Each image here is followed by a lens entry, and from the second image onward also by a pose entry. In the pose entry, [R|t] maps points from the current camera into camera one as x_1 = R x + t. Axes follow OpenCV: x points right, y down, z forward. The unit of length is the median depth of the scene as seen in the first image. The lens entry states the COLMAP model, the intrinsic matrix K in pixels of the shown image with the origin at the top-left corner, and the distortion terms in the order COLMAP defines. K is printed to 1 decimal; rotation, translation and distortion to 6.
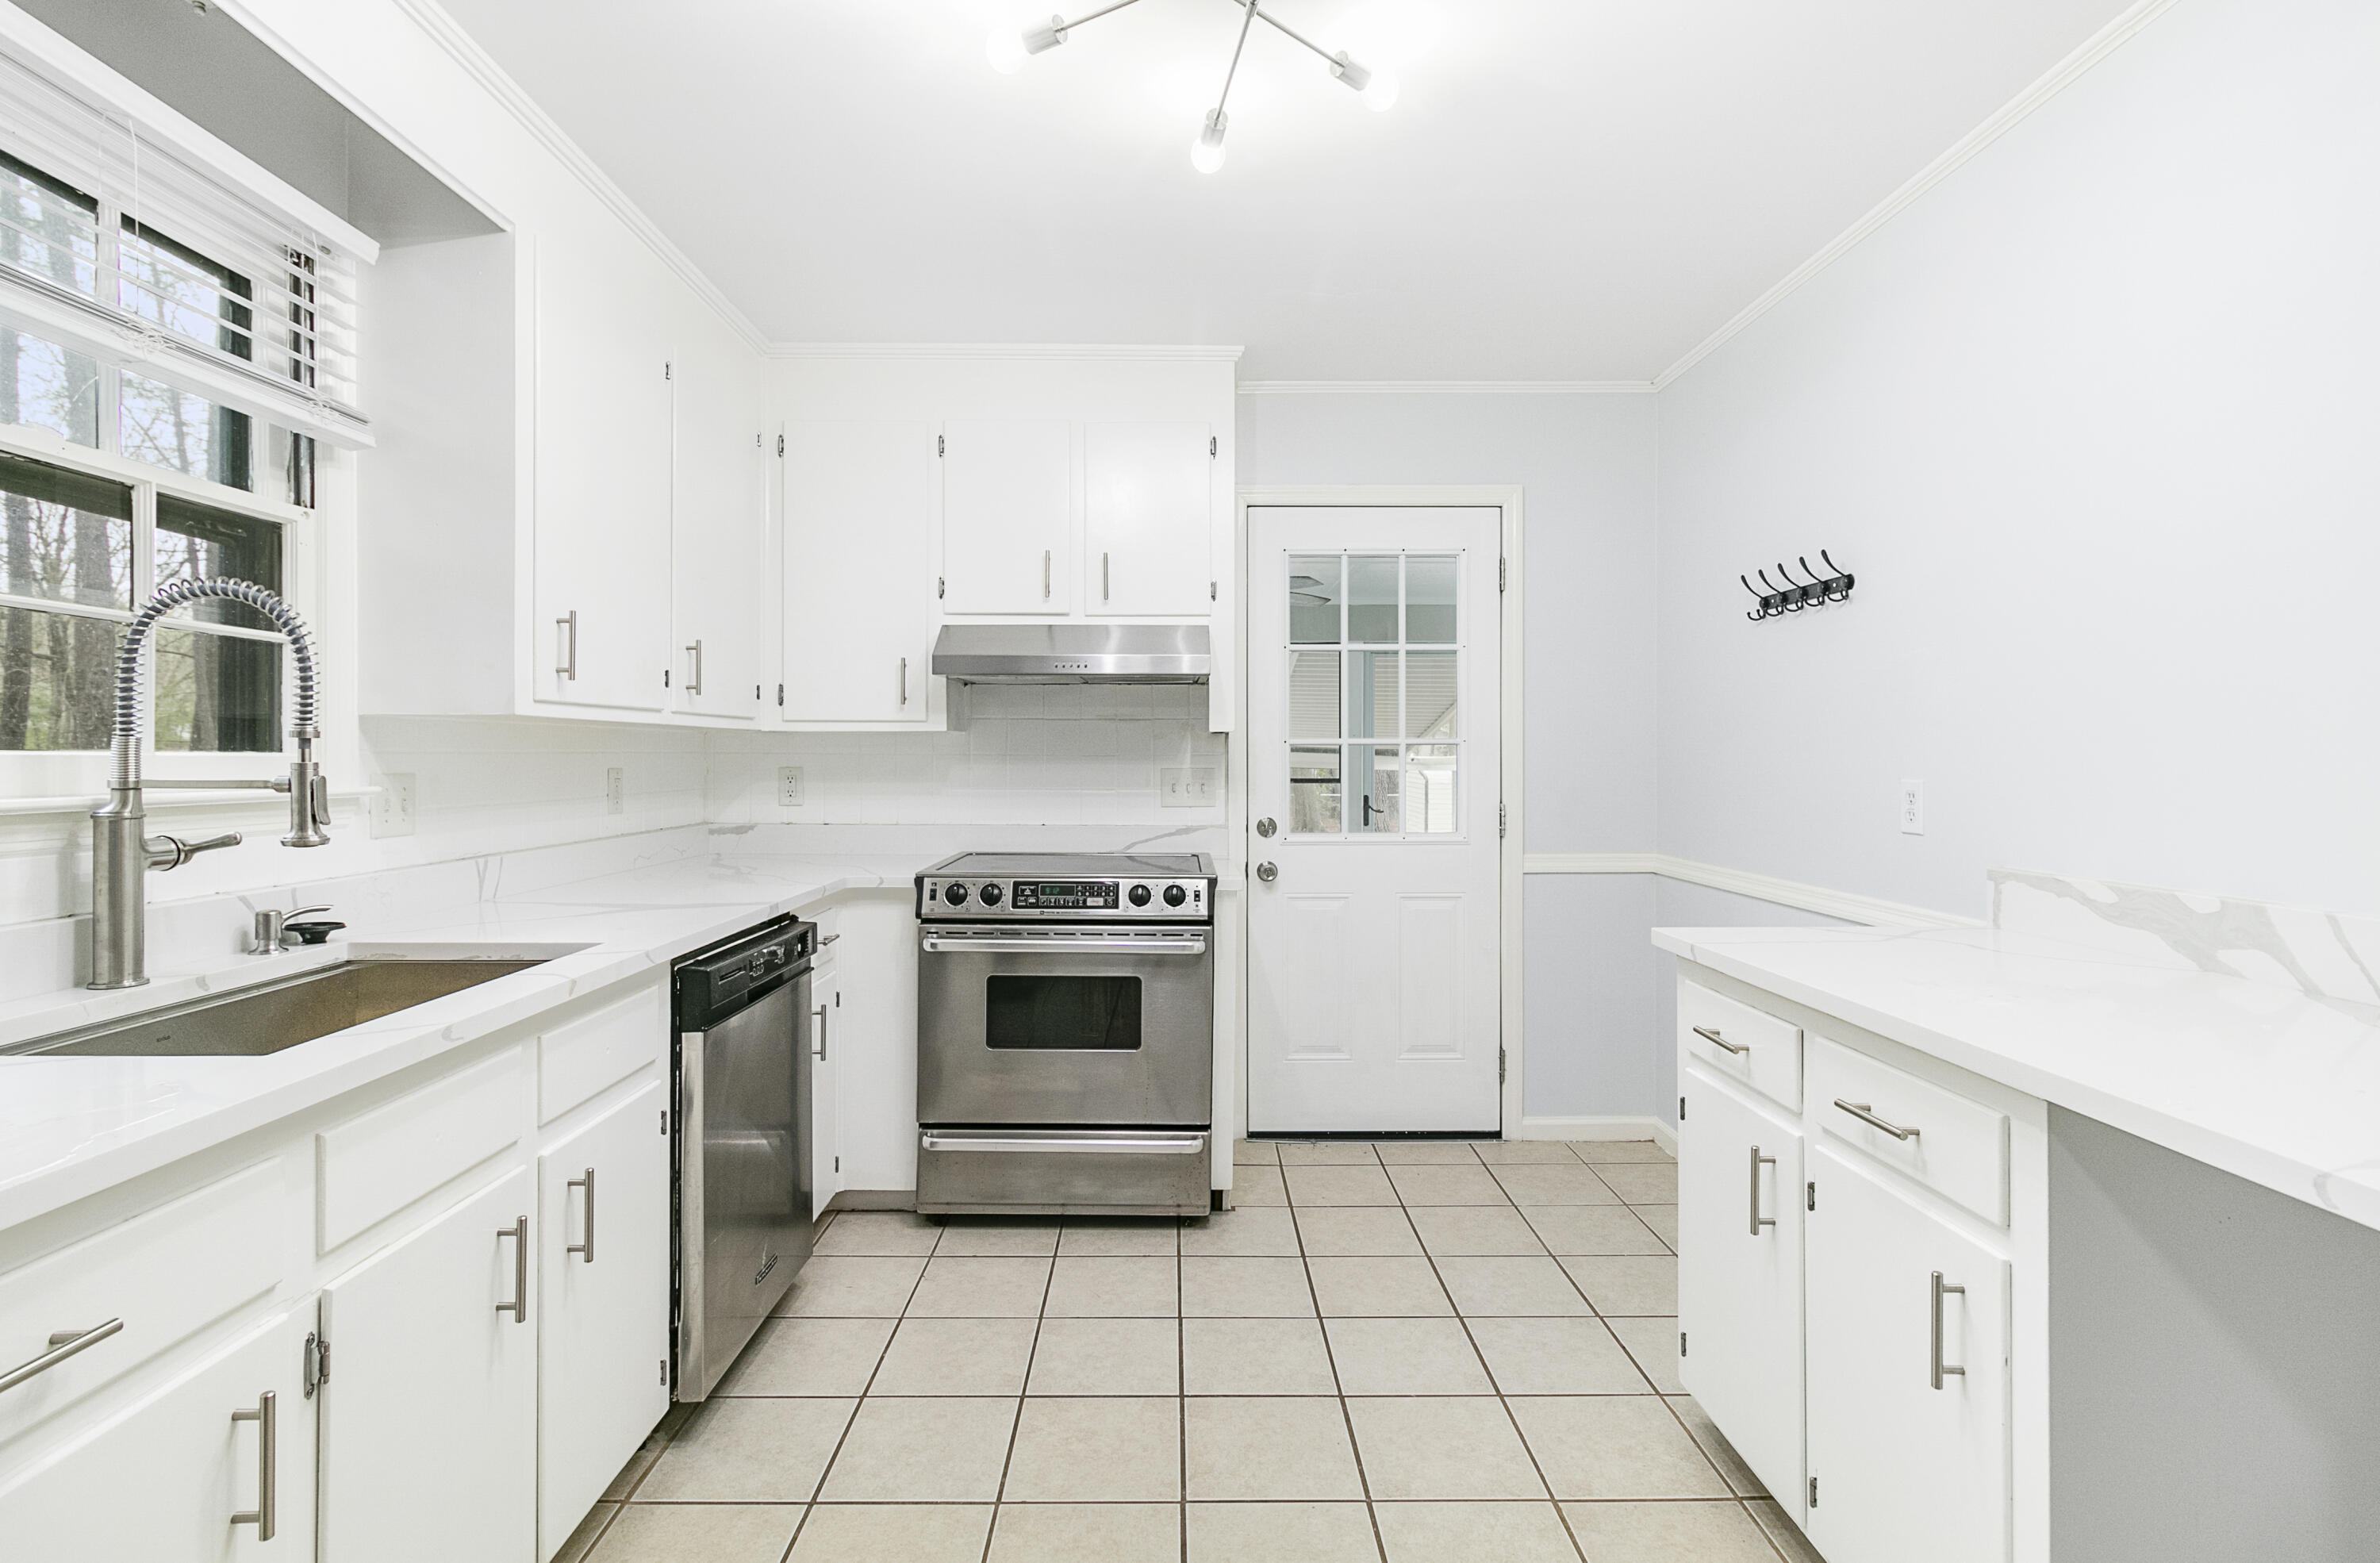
lens RADIAL K [[1114.0, 0, 1197.7], [0, 1114.0, 761.4], [0, 0, 1]] dist [-0.003000, -0.000724]
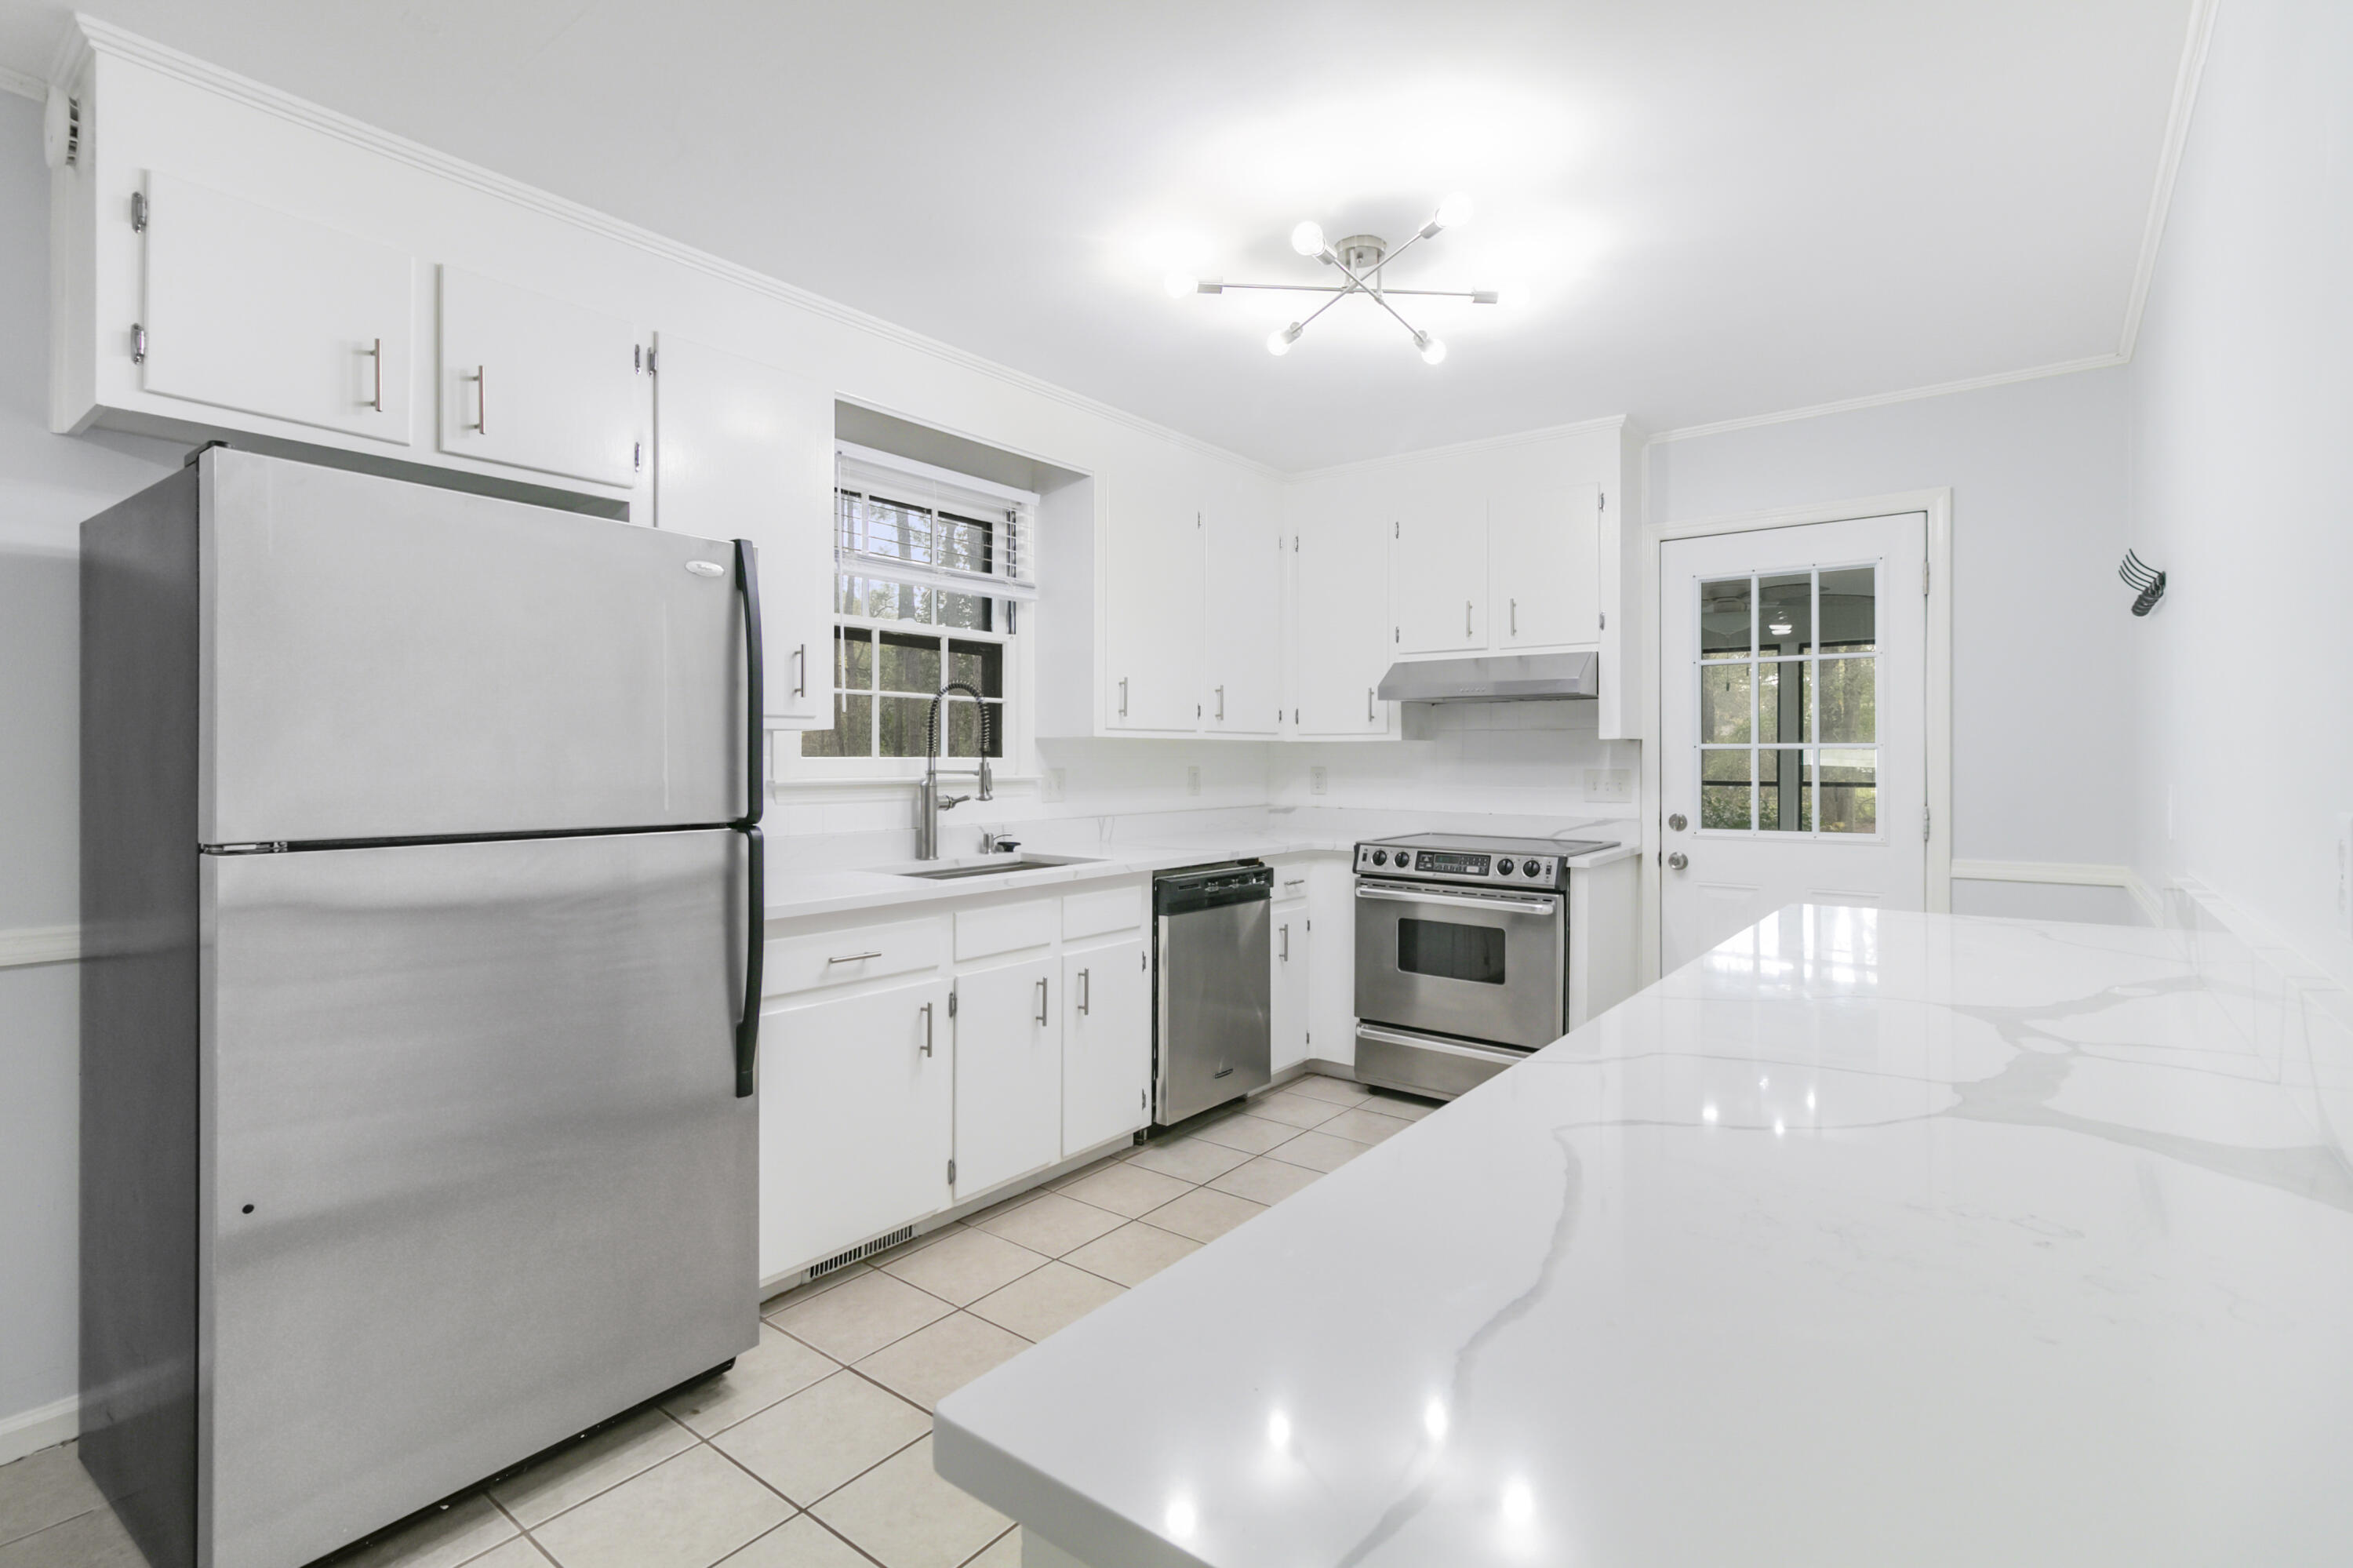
lens RADIAL K [[1101.4, 0, 1180.6], [0, 1101.4, 764.4], [0, 0, 1]] dist [-0.003000, -0.000724]
pose [[0.782817, 0.005058, -0.622232, 0.461637], [-0.003683, 0.999987, 0.003495, -0.002430], [0.622242, -0.000444, 0.782825, -0.248595]]
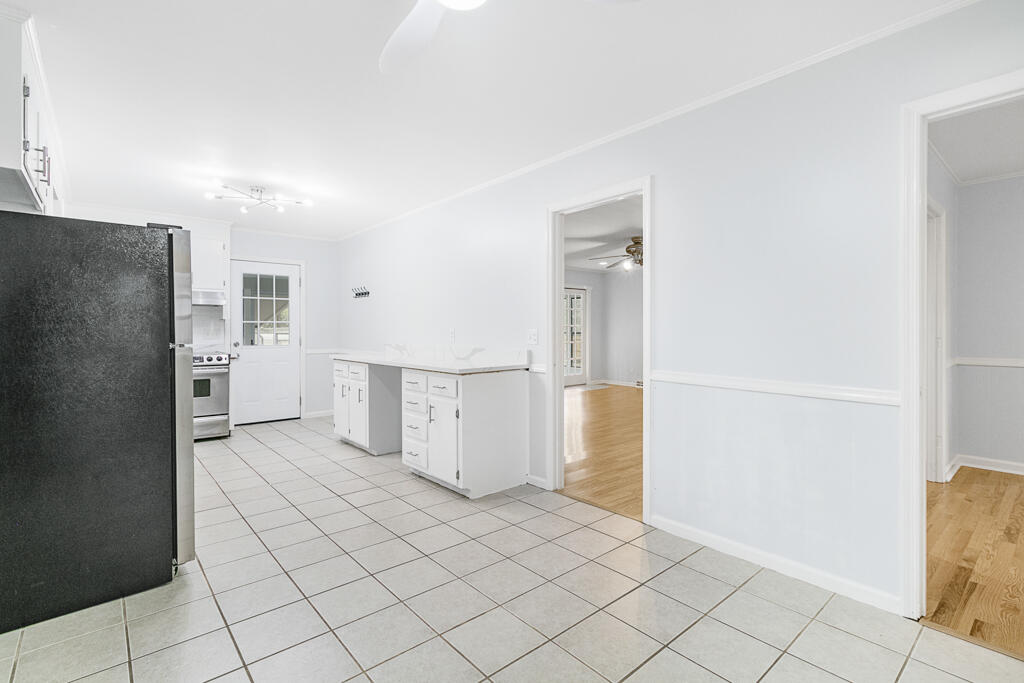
lens RADIAL K [[479.3, 0, 496.7], [0, 479.3, 333.9], [0, 0, 1]] dist [-0.003000, -0.000724]
pose [[0.787236, -0.007123, 0.616611, -0.314723], [0.003793, 0.999970, 0.006710, 0.019946], [-0.616640, -0.002944, 0.787239, -1.072067]]
